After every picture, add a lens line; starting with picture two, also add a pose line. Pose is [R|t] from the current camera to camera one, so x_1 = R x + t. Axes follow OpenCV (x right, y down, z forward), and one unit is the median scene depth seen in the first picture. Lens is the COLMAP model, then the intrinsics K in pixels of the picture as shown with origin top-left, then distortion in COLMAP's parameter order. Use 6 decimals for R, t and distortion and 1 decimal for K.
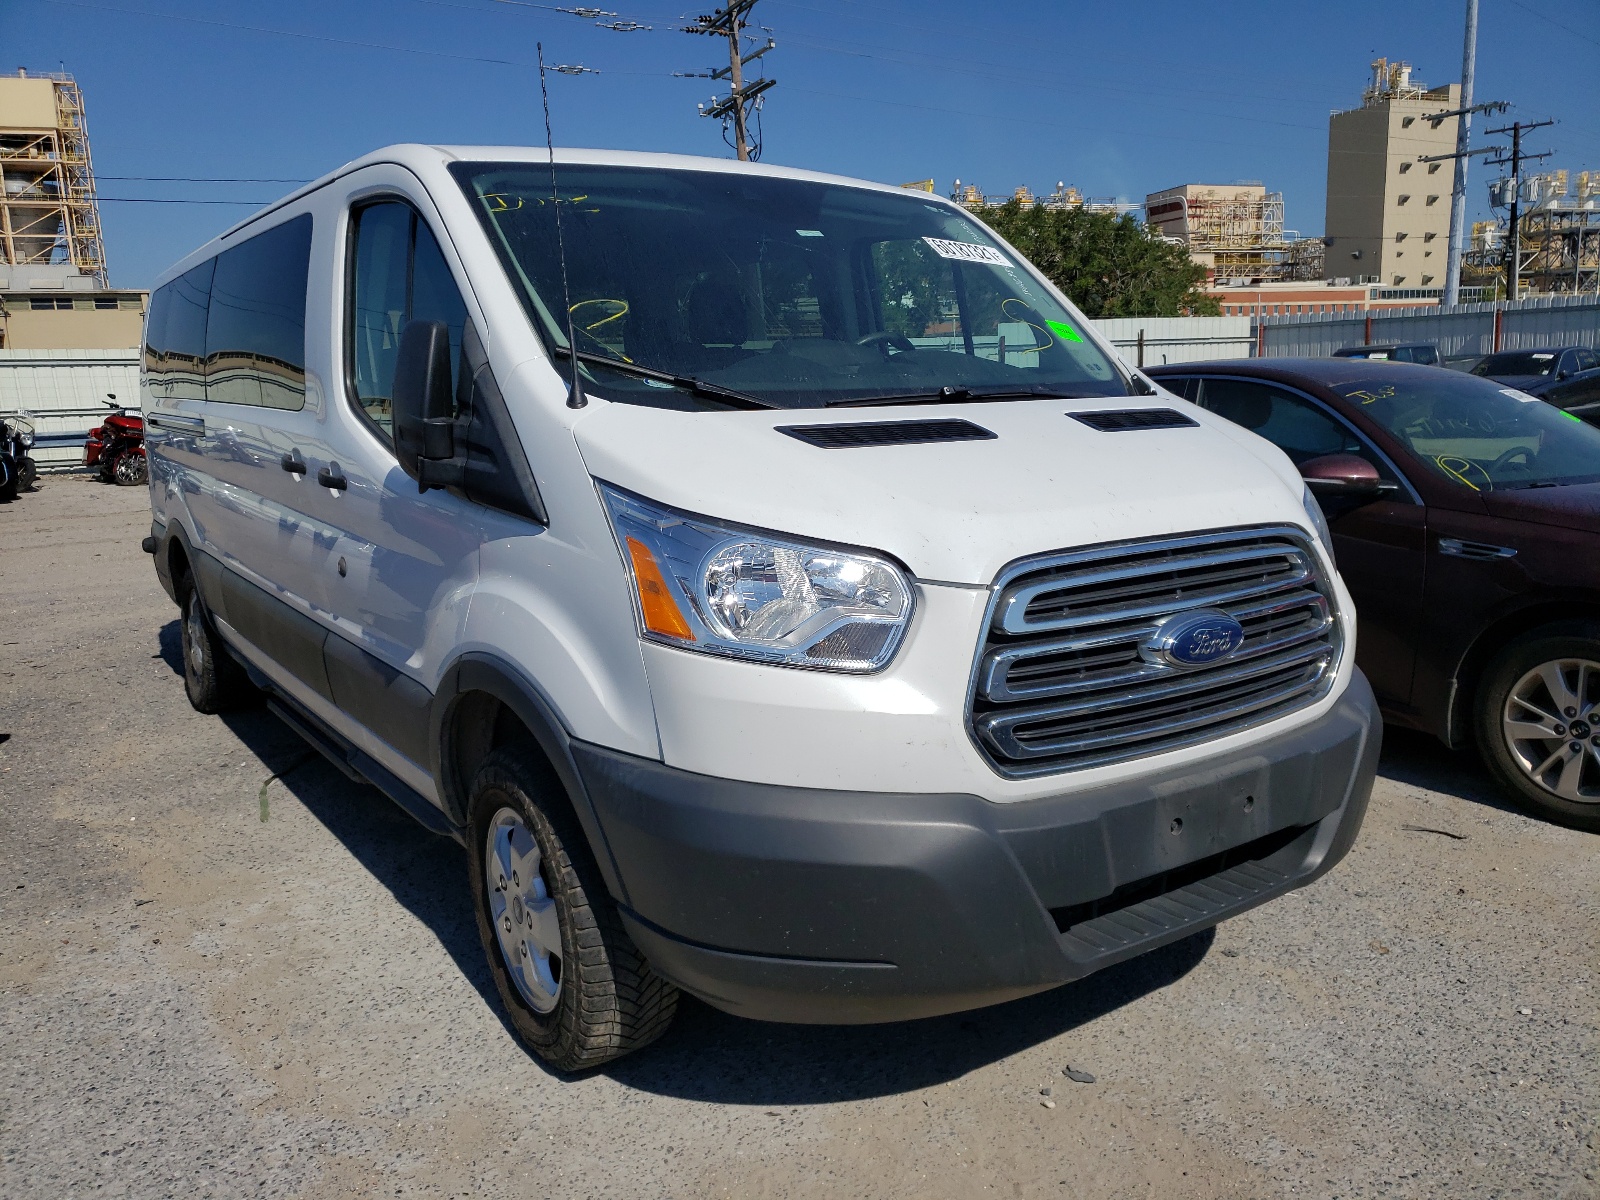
lens RADIAL K [[1206.1, 0, 800.0], [0, 1206.1, 600.0], [0, 0, 1]] dist [-0.009299, -0.002835]
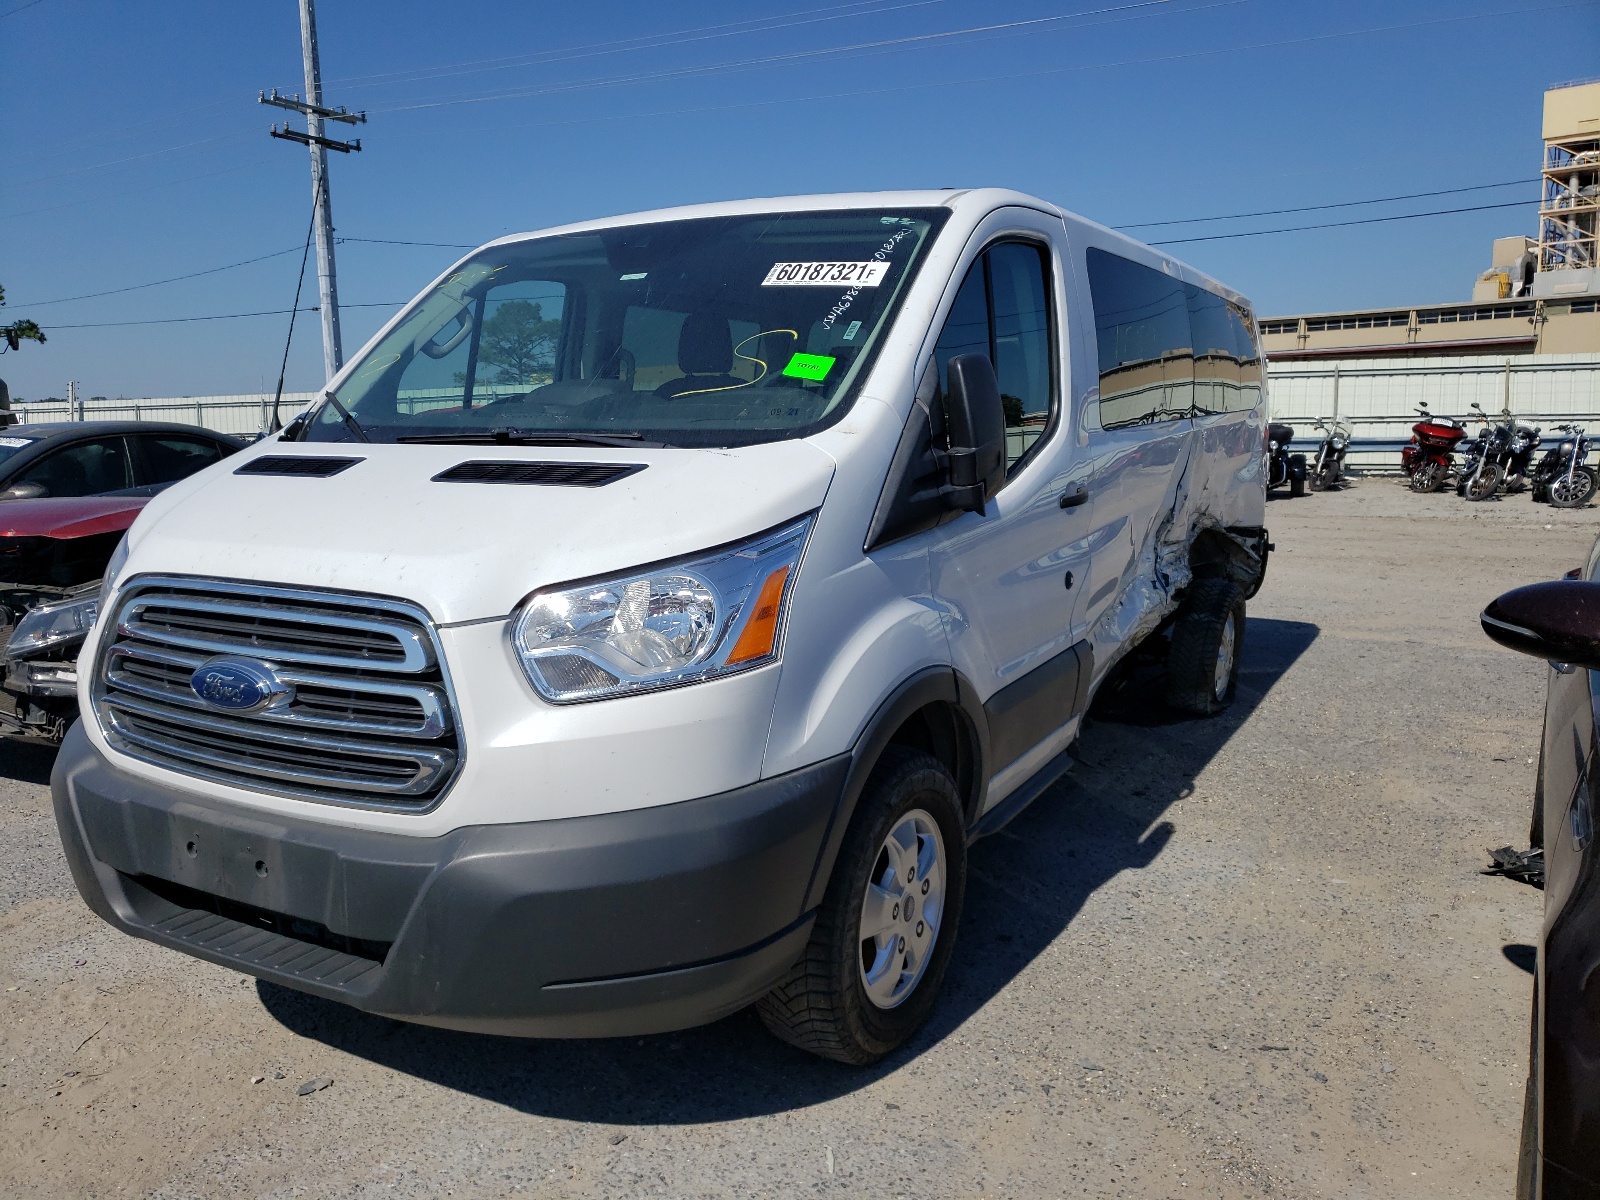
lens RADIAL K [[1220.3, 0, 800.0], [0, 1220.3, 600.0], [0, 0, 1]] dist [-0.000656, -0.002021]
pose [[0.464912, 0.155814, -0.871538, 1.127663], [-0.161480, 0.982803, 0.089566, -0.162951], [0.870506, 0.099095, 0.482078, 0.712080]]
